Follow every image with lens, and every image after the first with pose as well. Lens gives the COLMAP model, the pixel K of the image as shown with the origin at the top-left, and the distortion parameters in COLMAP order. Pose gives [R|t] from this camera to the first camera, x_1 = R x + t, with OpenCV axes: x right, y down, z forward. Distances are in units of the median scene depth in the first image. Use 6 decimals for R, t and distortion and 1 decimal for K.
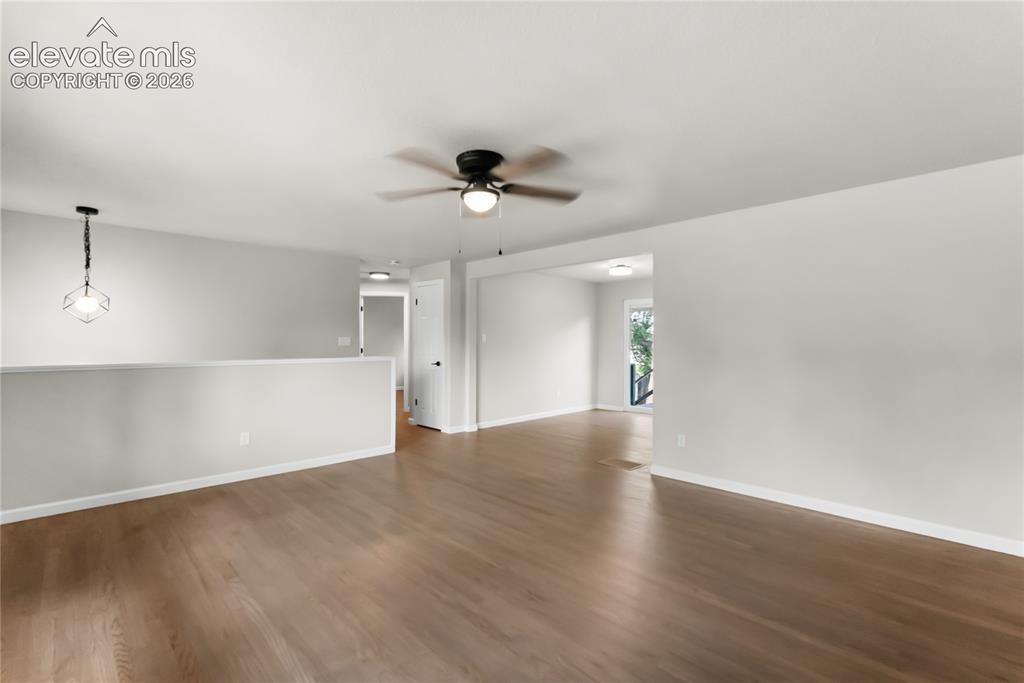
lens RADIAL K [[450.3, 0, 512.9], [0, 450.3, 342.6], [0, 0, 1]] dist [-0.009424, 0.001181]
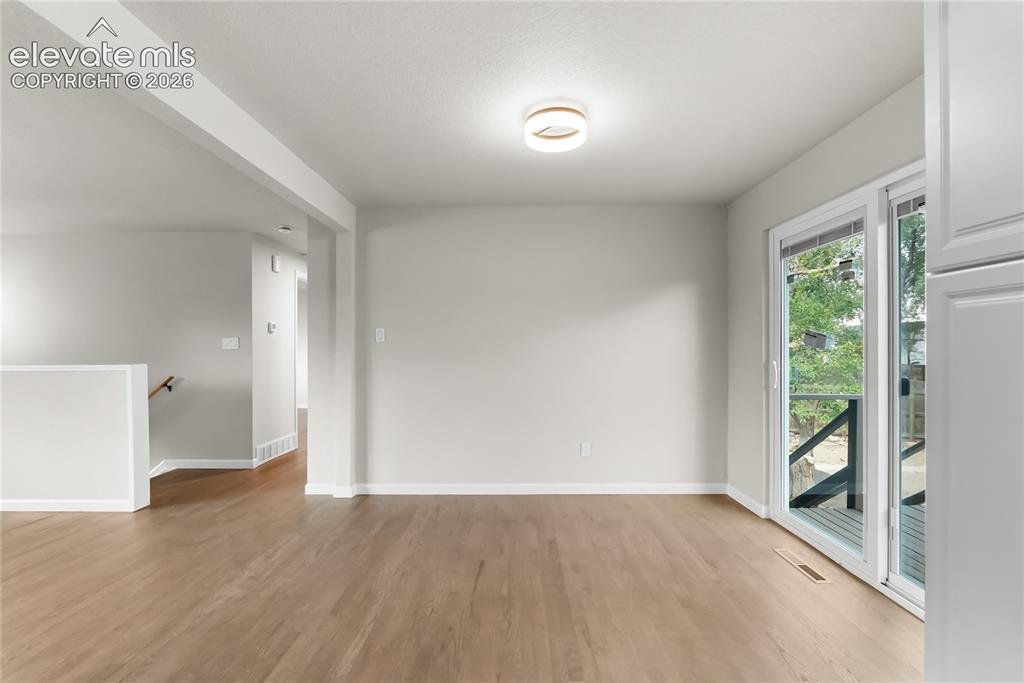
lens RADIAL K [[450.3, 0, 509.7], [0, 450.3, 343.4], [0, 0, 1]] dist [-0.009424, 0.001181]
pose [[0.697188, -0.007133, -0.716853, 0.372066], [0.009896, 0.999951, -0.000325, 0.001630], [0.716820, -0.006868, 0.697224, 0.584898]]
